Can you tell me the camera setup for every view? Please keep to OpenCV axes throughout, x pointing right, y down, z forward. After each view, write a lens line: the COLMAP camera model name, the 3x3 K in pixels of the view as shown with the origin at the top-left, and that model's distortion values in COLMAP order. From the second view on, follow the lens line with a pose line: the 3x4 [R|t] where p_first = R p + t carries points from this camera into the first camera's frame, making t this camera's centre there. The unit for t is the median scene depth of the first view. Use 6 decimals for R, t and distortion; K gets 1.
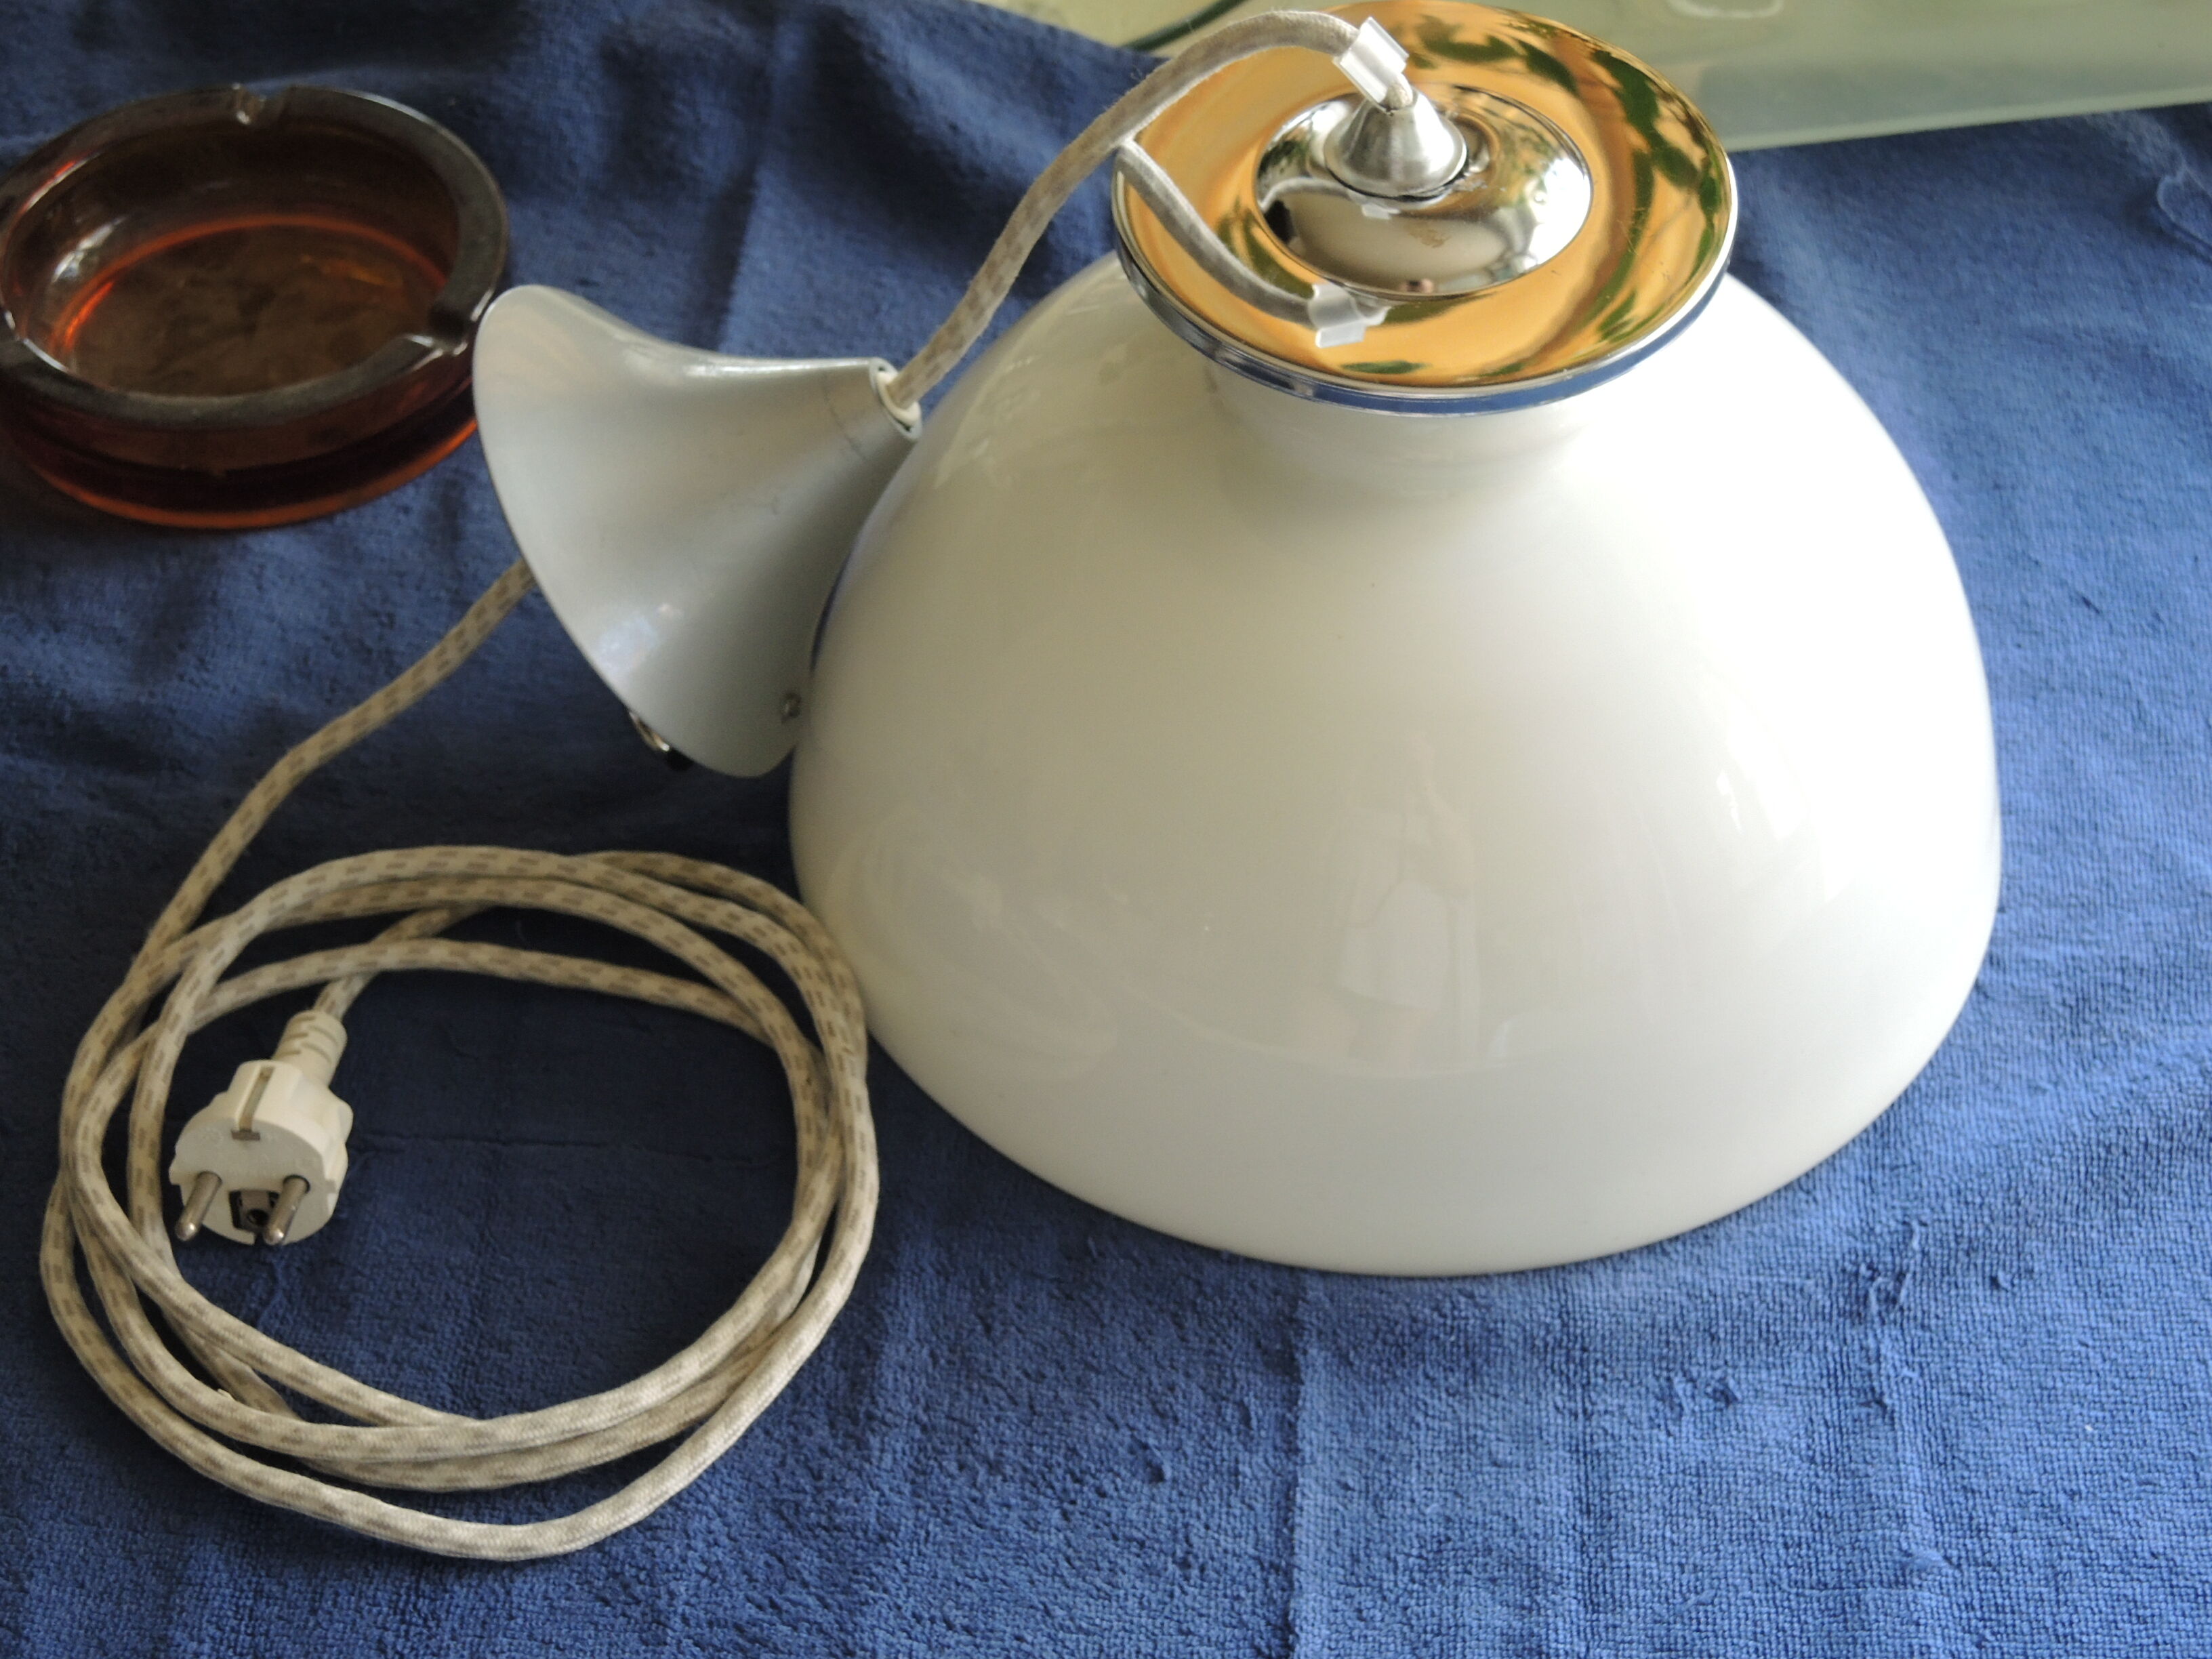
lens RADIAL K [[3495.0, 0, 1102.7], [0, 3495.0, 827.4], [0, 0, 1]] dist [0.070837, 0.000000]
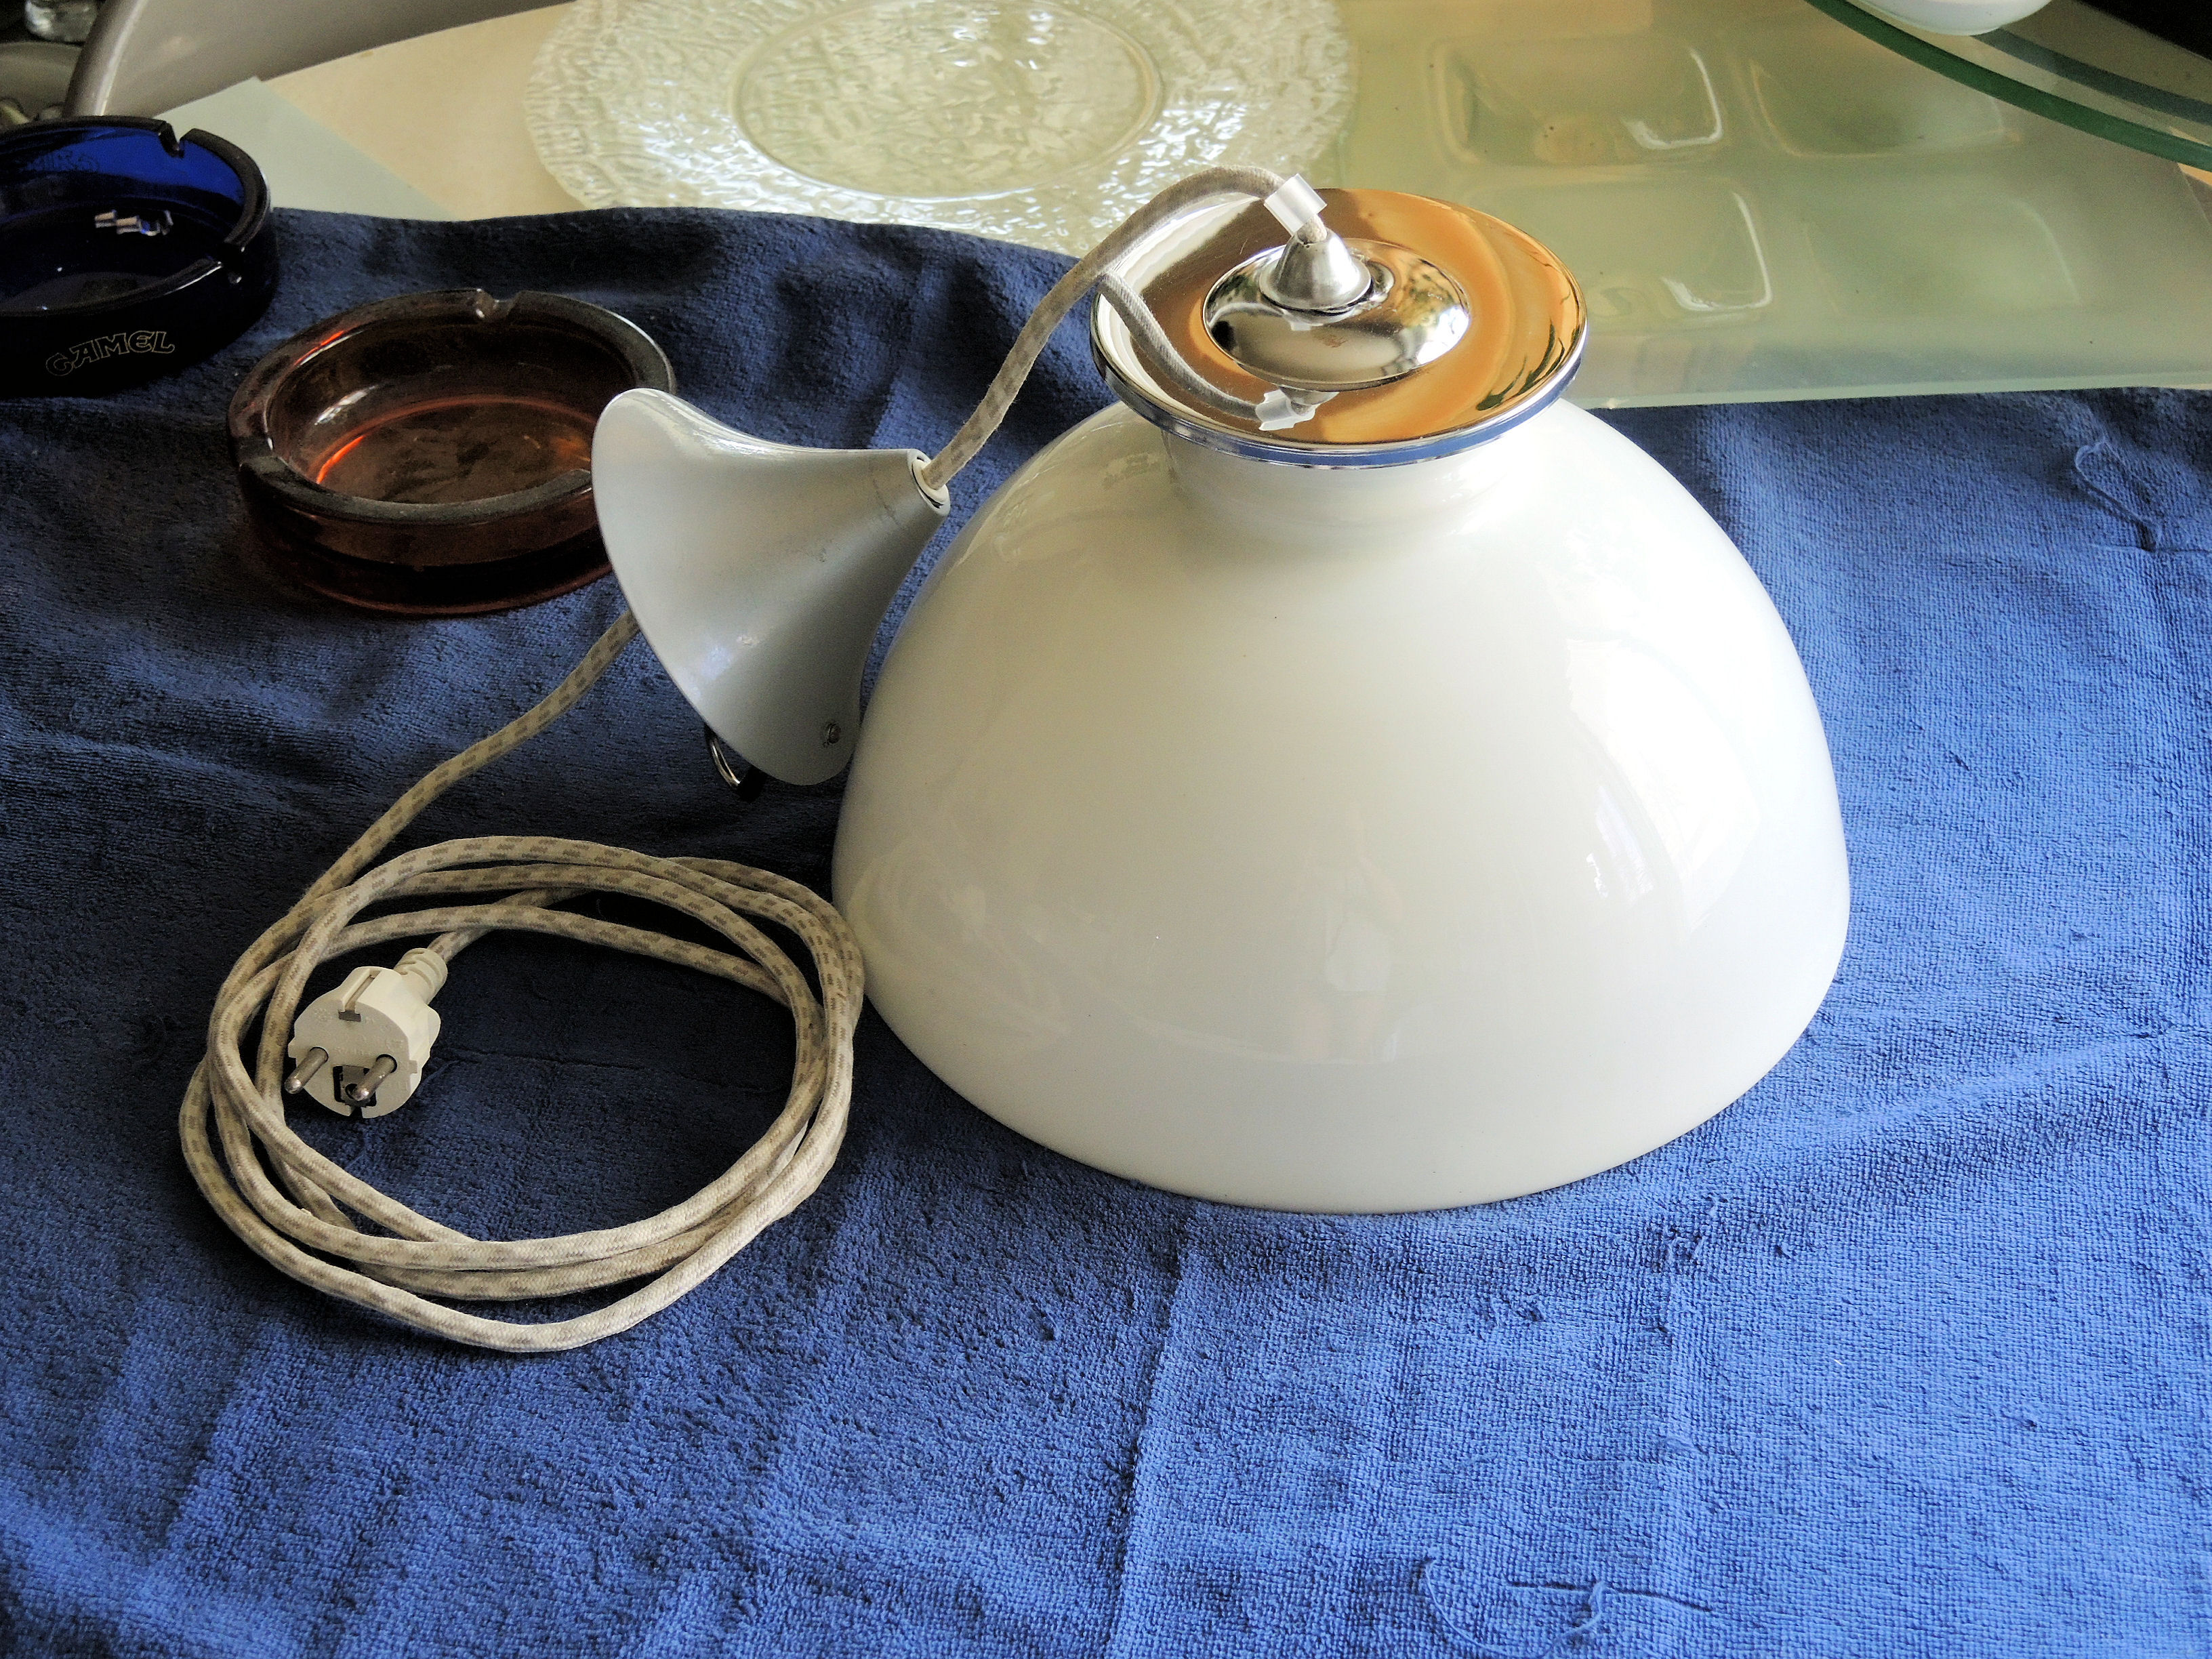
lens RADIAL K [[3495.0, 0, 1110.0], [0, 3495.0, 832.5], [0, 0, 1]] dist [0.070837, 0.000000]
pose [[0.992806, 0.063405, -0.101568, 0.141334], [-0.078478, 0.985251, -0.152058, 0.187423], [0.090429, 0.158935, 0.983139, -0.199034]]
